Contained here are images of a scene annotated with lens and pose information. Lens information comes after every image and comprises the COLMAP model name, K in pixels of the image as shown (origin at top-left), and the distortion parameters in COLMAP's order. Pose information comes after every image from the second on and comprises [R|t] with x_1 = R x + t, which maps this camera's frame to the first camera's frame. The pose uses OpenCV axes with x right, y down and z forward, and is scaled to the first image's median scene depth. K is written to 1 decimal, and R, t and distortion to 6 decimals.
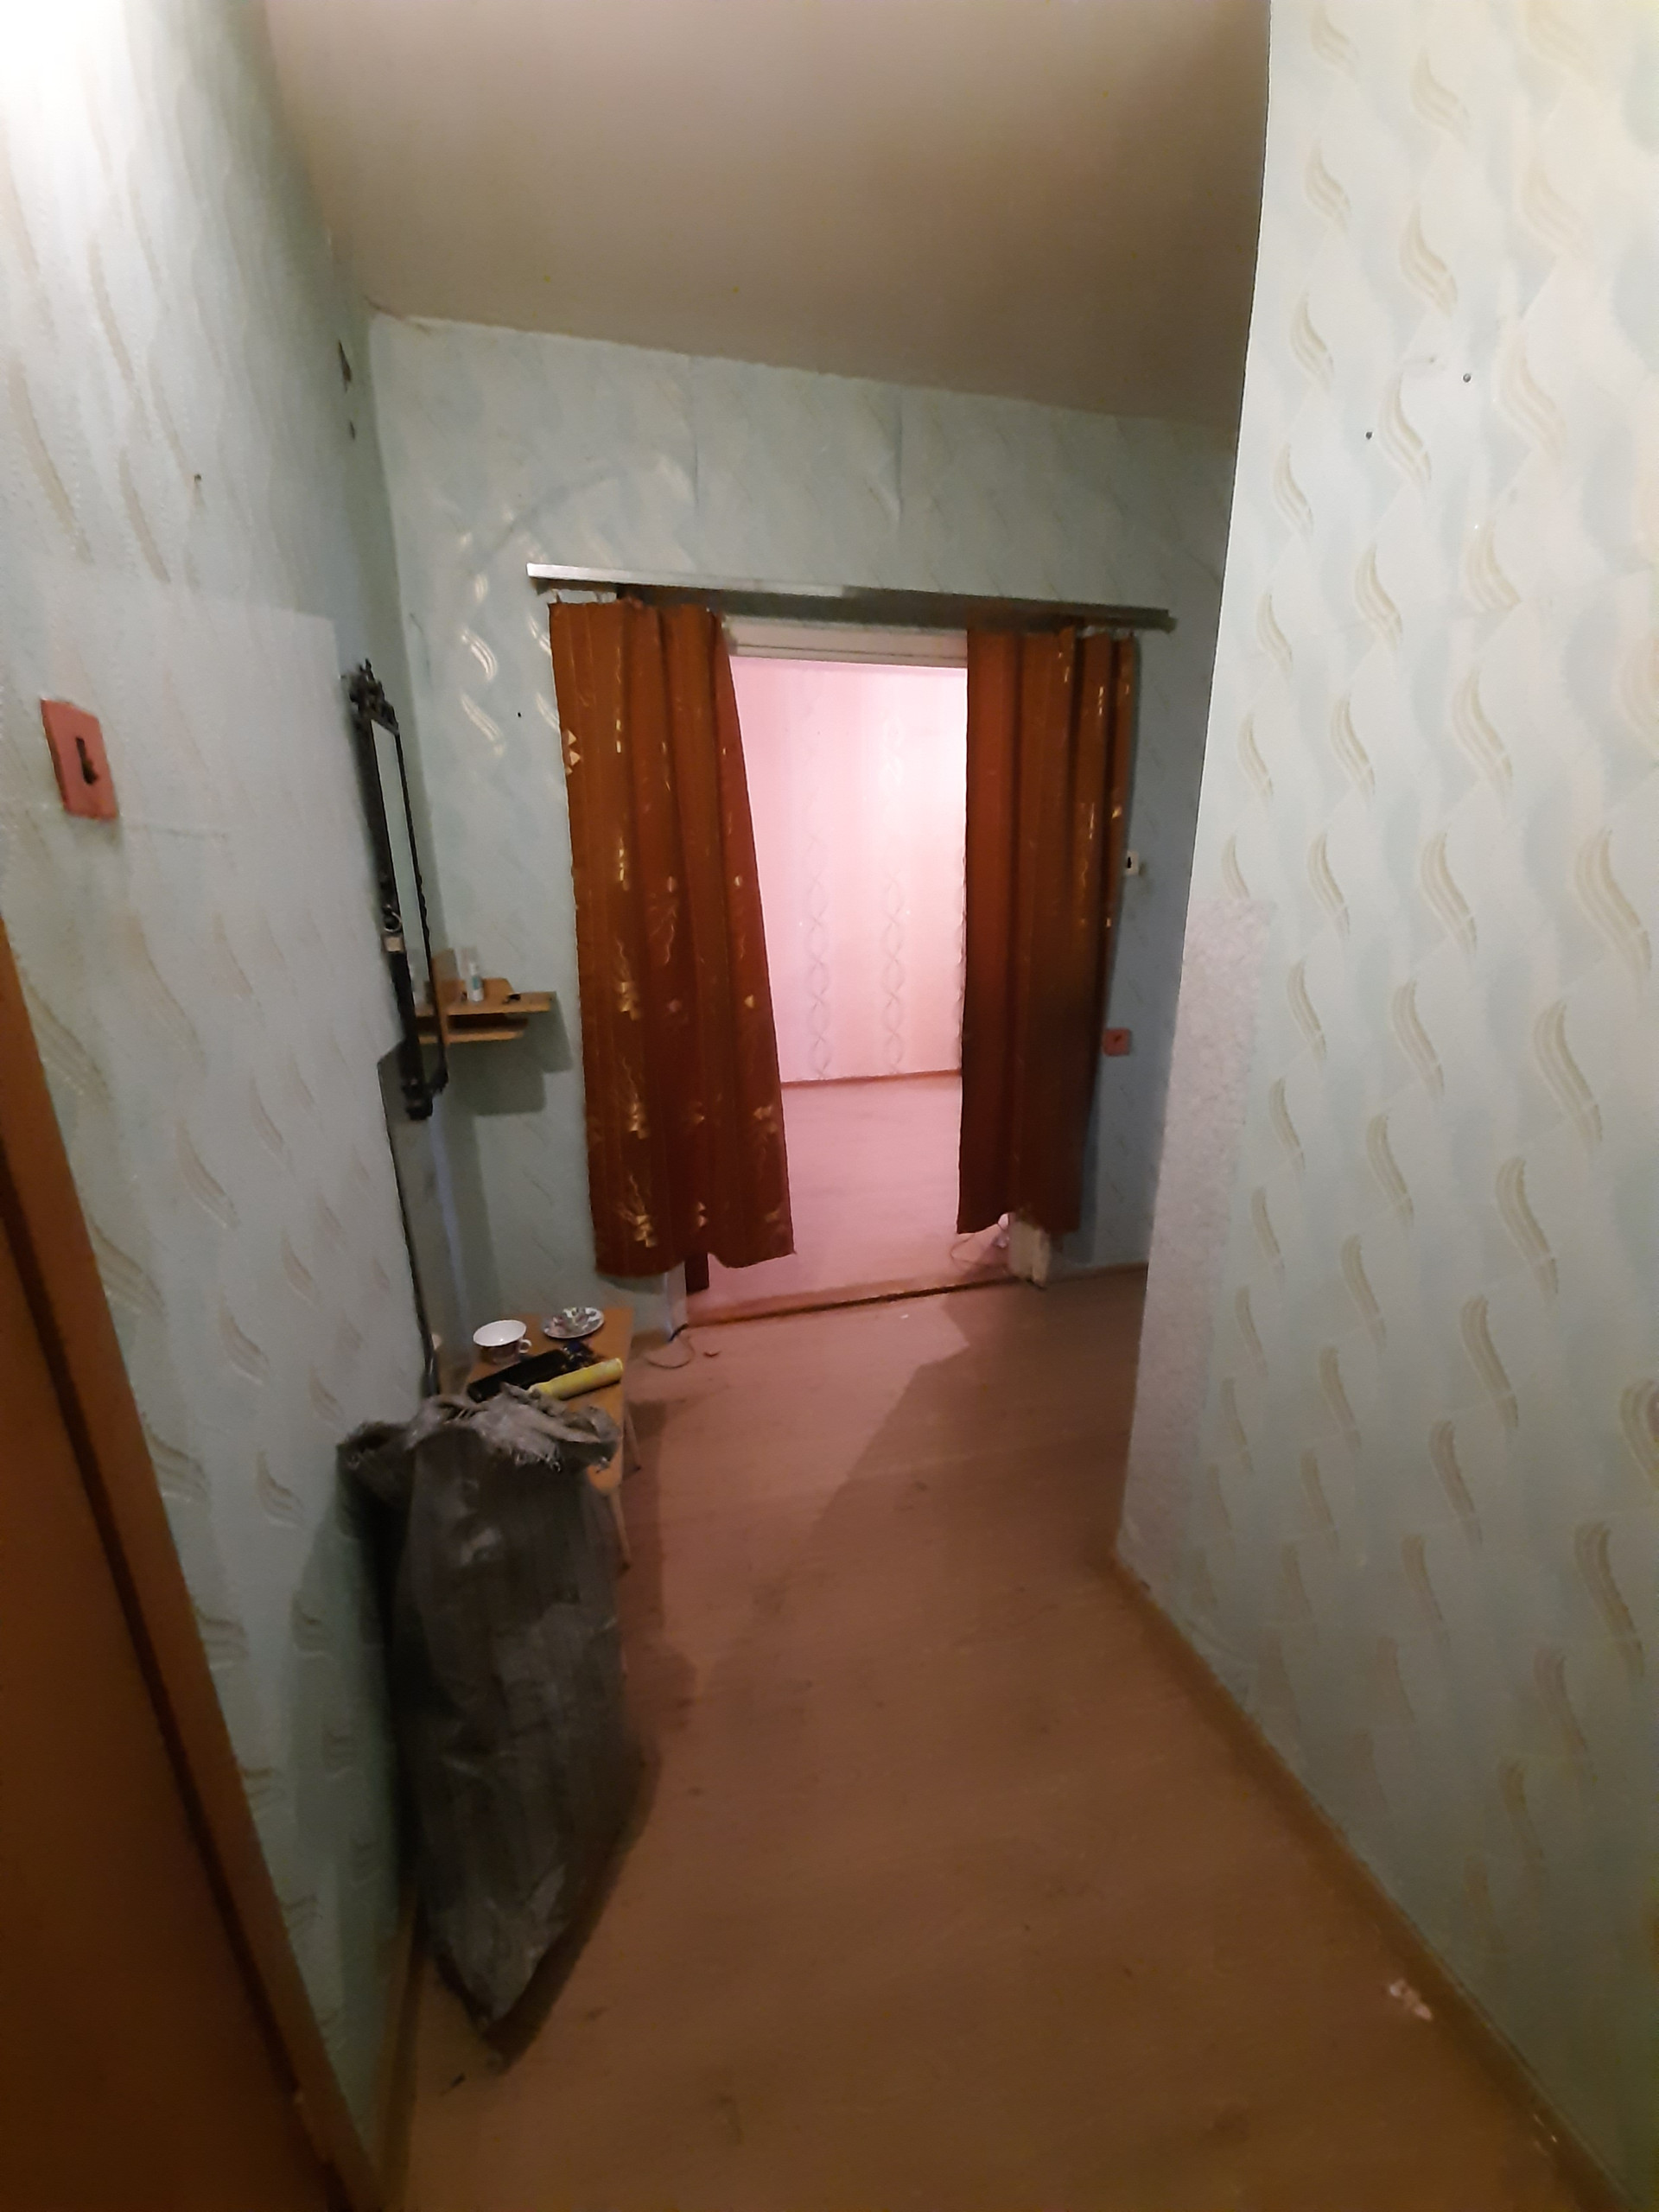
lens RADIAL K [[862.8, 0, 828.0], [0, 862.8, 1137.7], [0, 0, 1]] dist [0.008881, -0.009204]
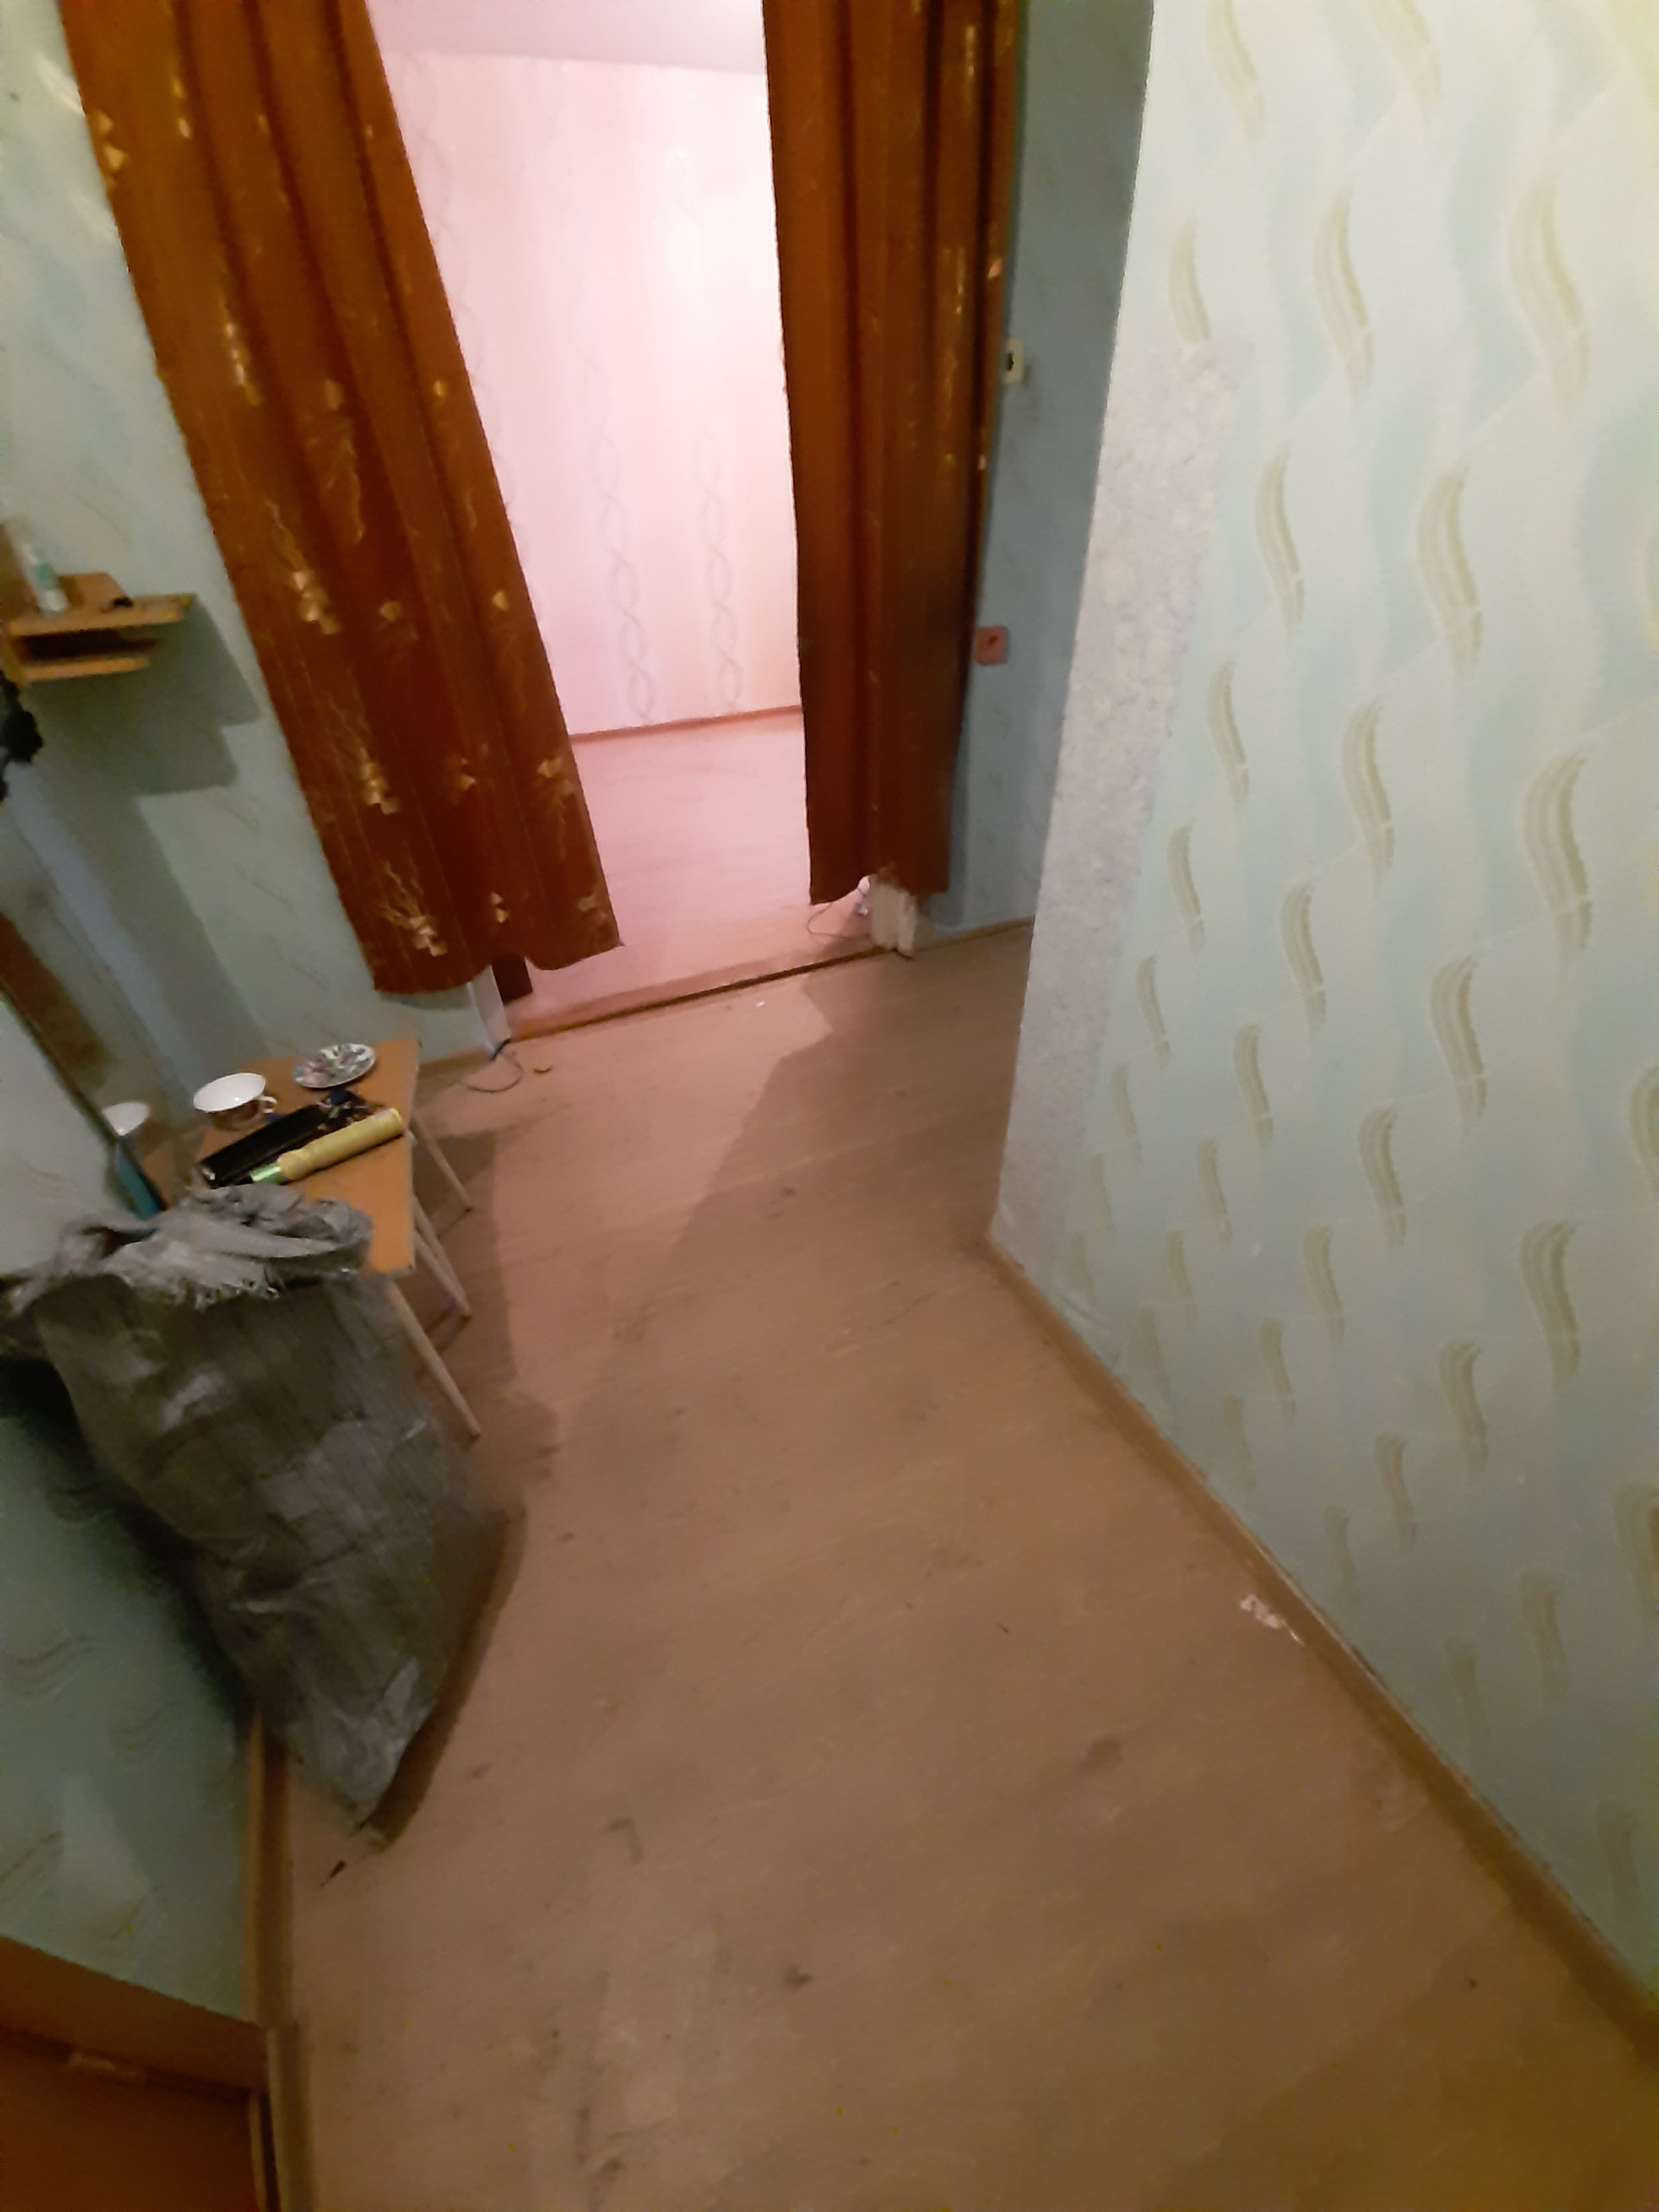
lens RADIAL K [[862.8, 0, 825.5], [0, 862.8, 1124.2], [0, 0, 1]] dist [0.008881, -0.009204]
pose [[0.985891, -0.113514, 0.123017, 0.046924], [0.062195, 0.930728, 0.360385, 0.006055], [-0.155404, -0.347649, 0.924656, 0.178038]]
